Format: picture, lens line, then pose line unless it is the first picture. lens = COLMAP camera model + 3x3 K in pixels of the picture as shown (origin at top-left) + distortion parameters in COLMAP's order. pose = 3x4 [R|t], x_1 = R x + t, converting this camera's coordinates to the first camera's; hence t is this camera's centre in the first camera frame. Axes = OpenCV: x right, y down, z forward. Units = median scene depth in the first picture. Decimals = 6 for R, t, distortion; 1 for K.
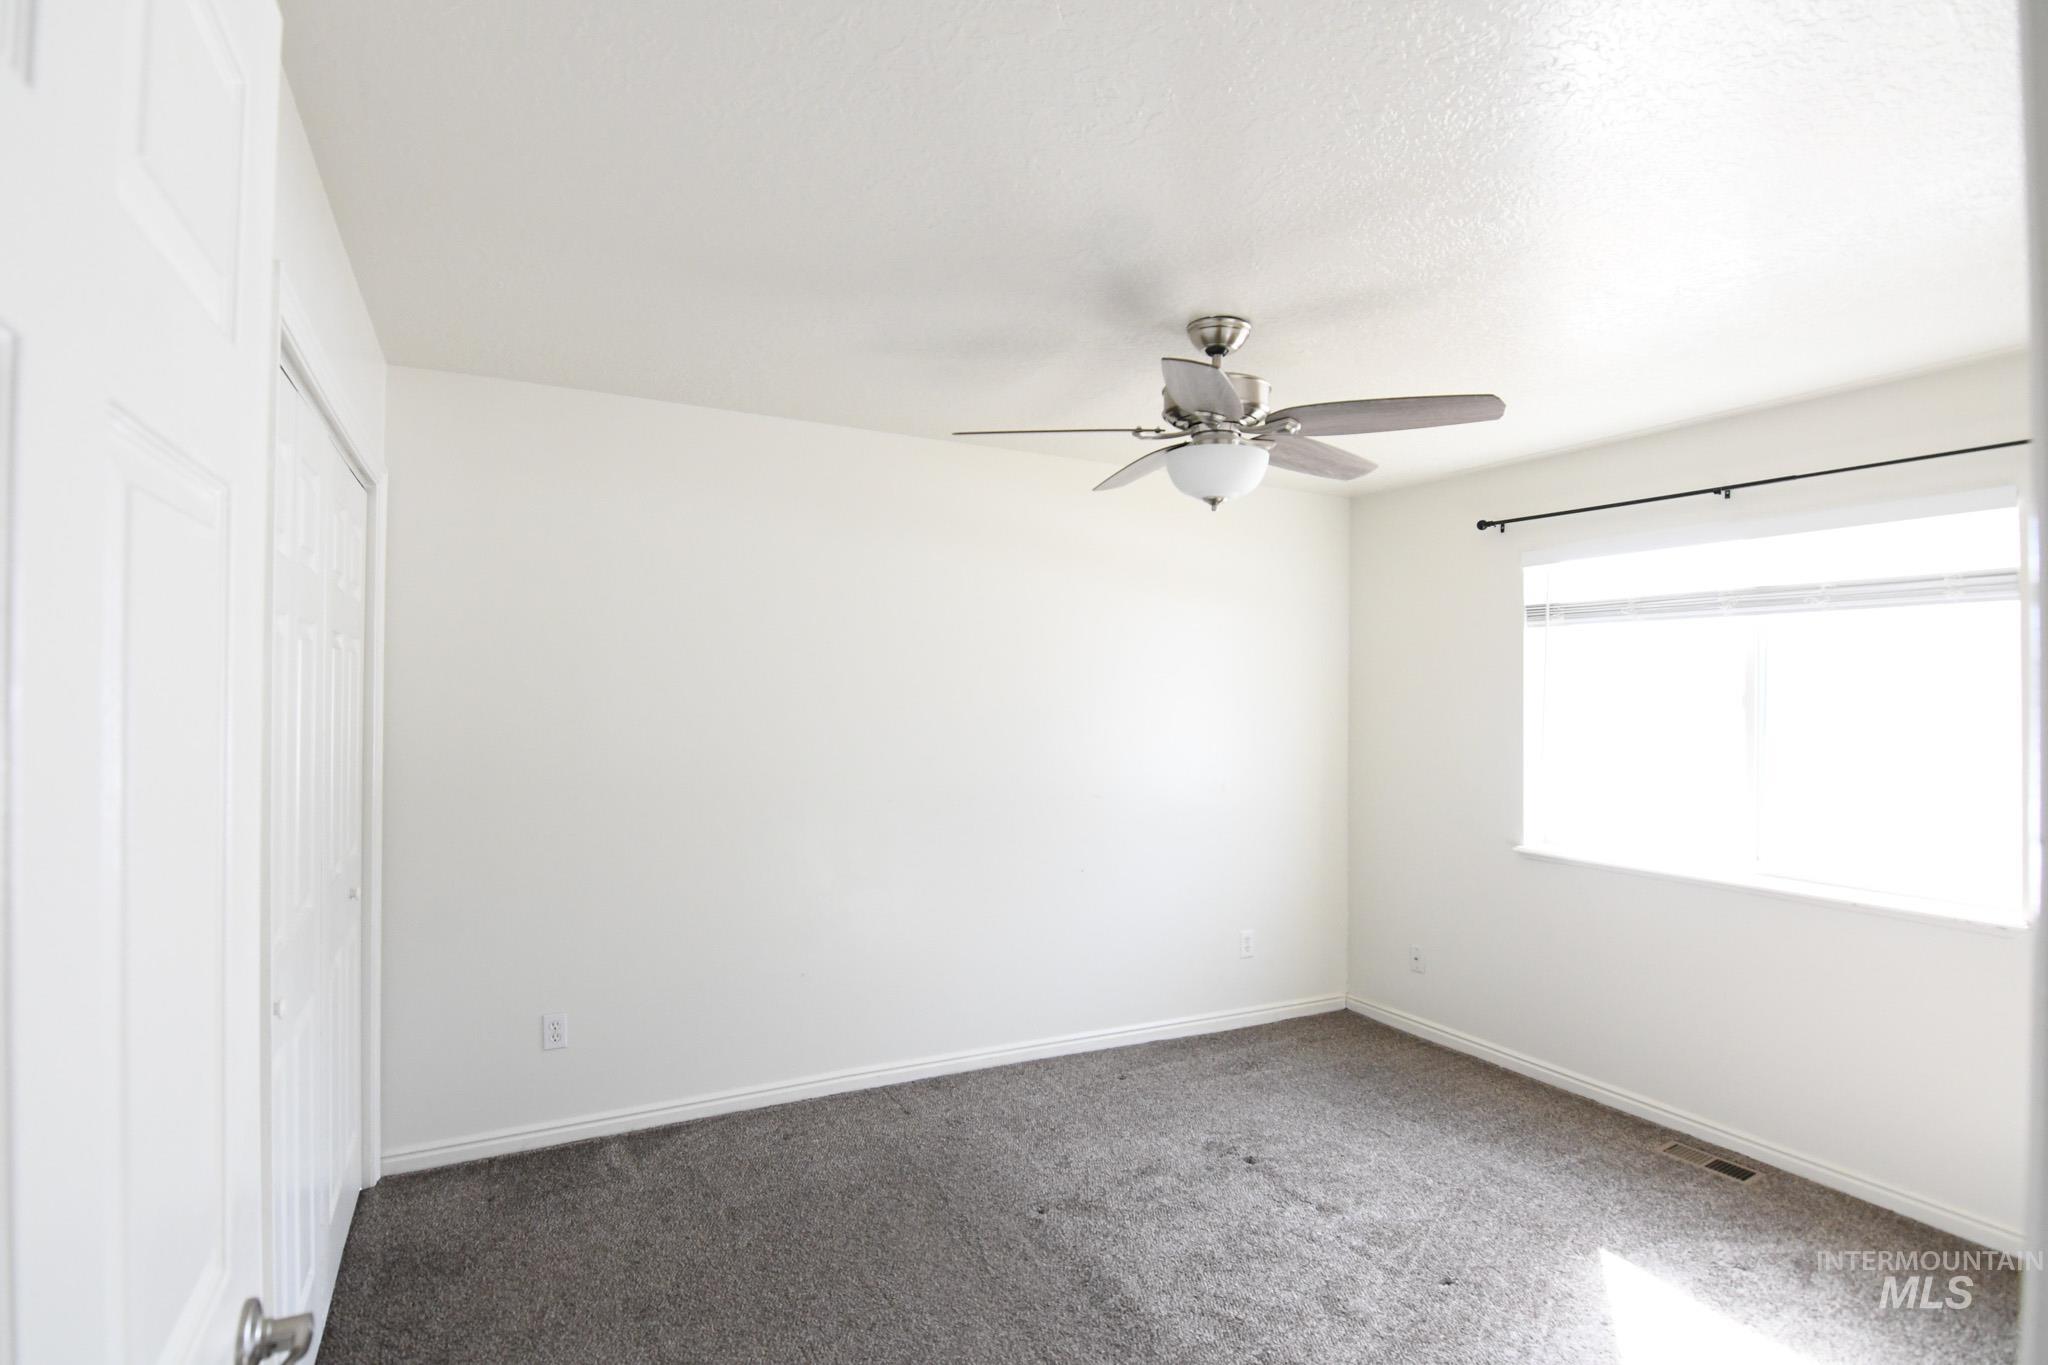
lens RADIAL K [[996.5, 0, 1021.5], [0, 996.5, 691.0], [0, 0, 1]] dist [-0.012952, -0.007525]
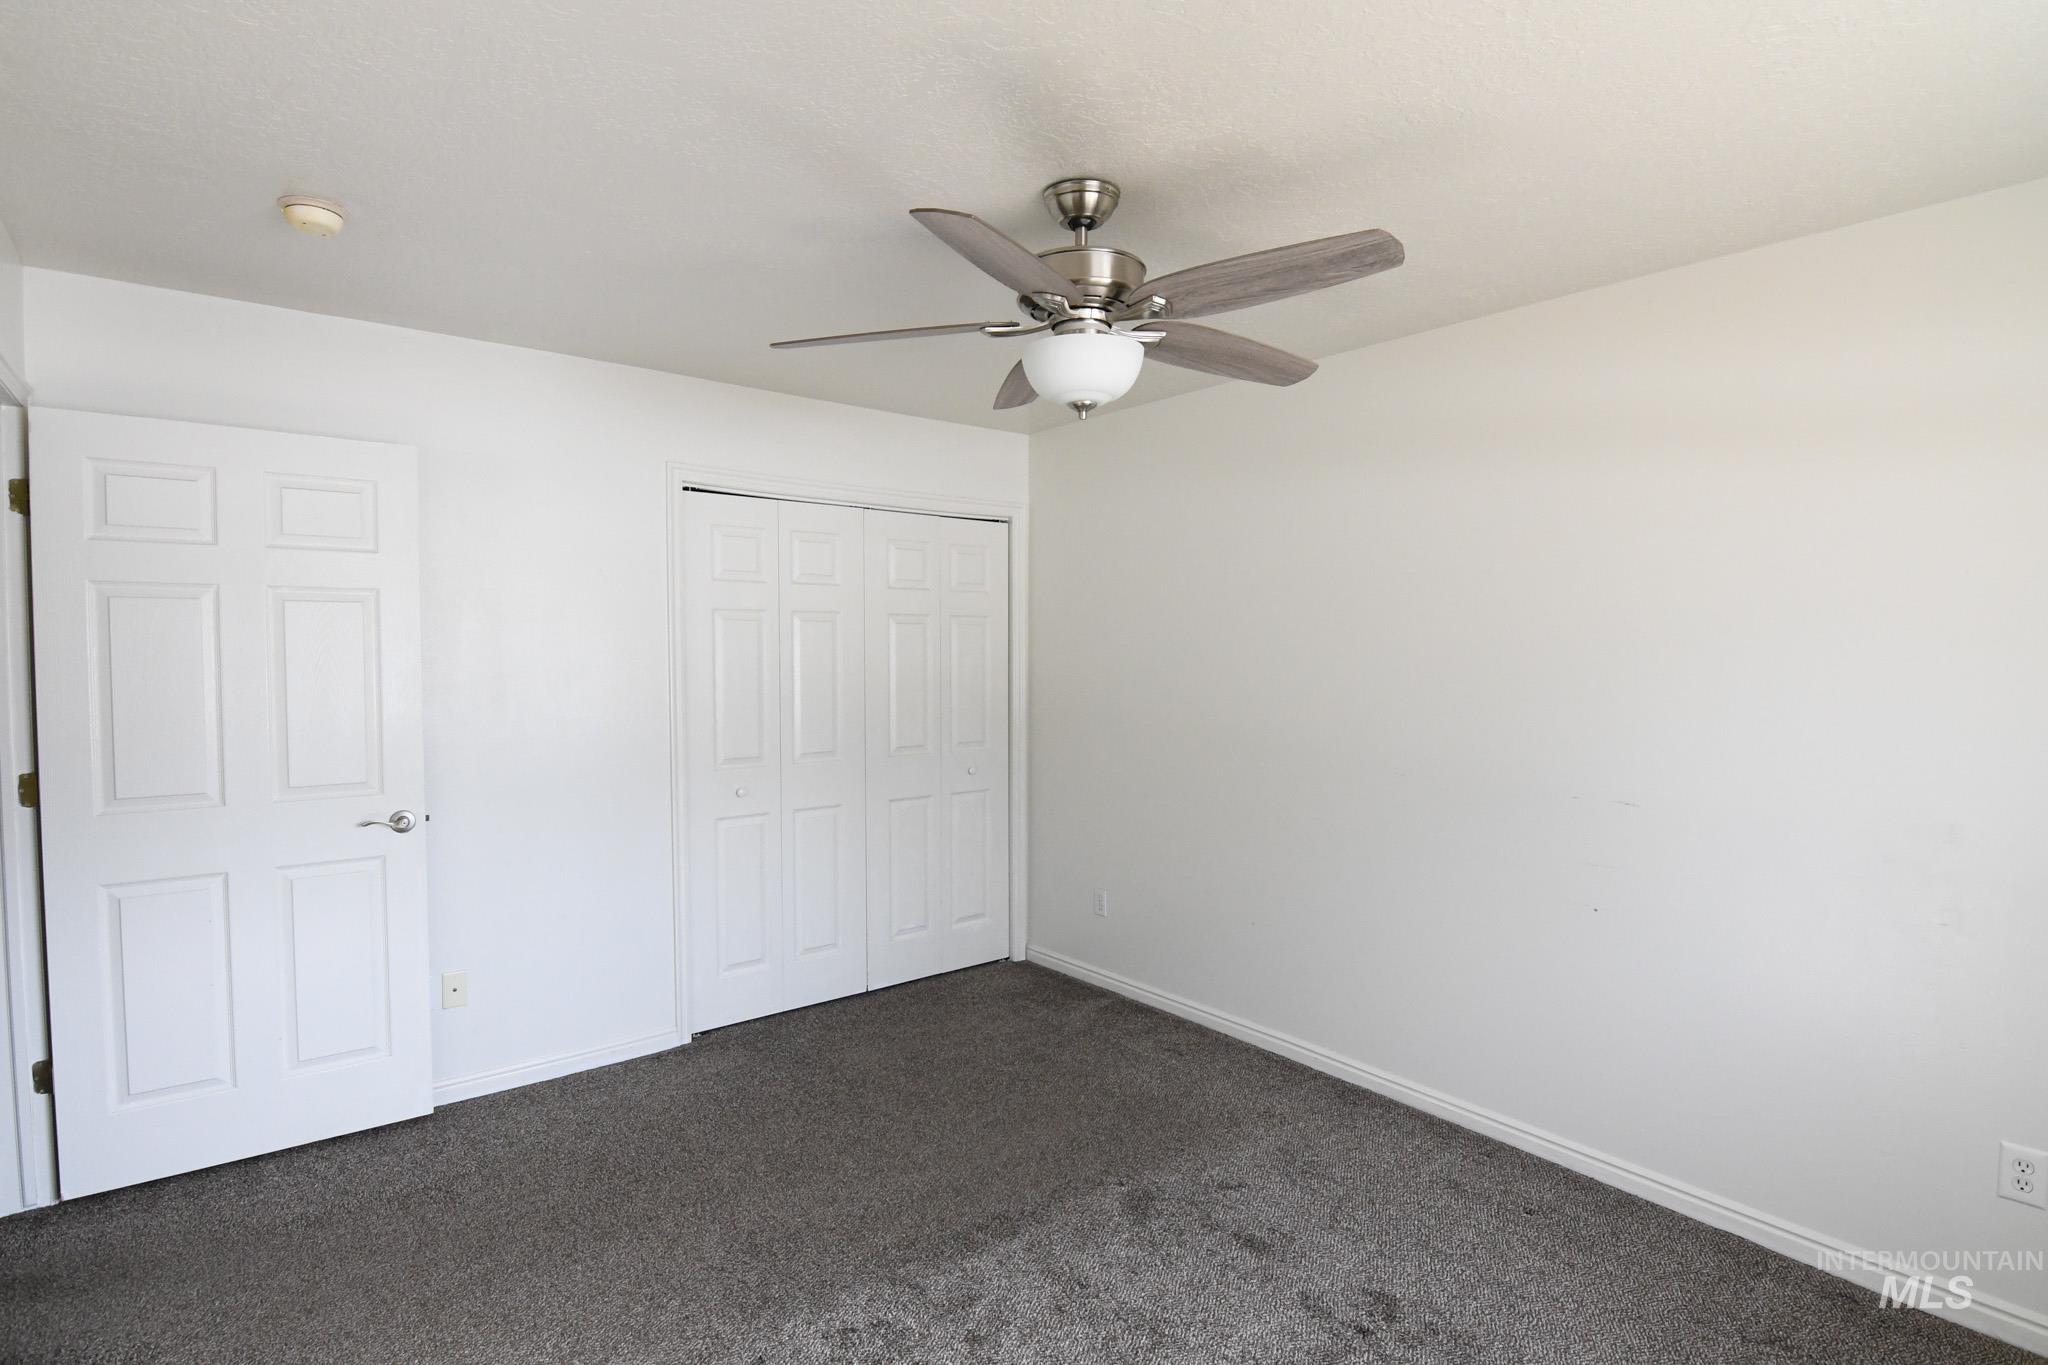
lens RADIAL K [[996.5, 0, 1083.4], [0, 996.5, 698.9], [0, 0, 1]] dist [-0.012952, -0.007525]
pose [[0.197434, 0.018876, -0.980134, 0.866081], [-0.001331, 0.999819, 0.018987, 0.032235], [0.980315, -0.002444, 0.197423, 0.706140]]
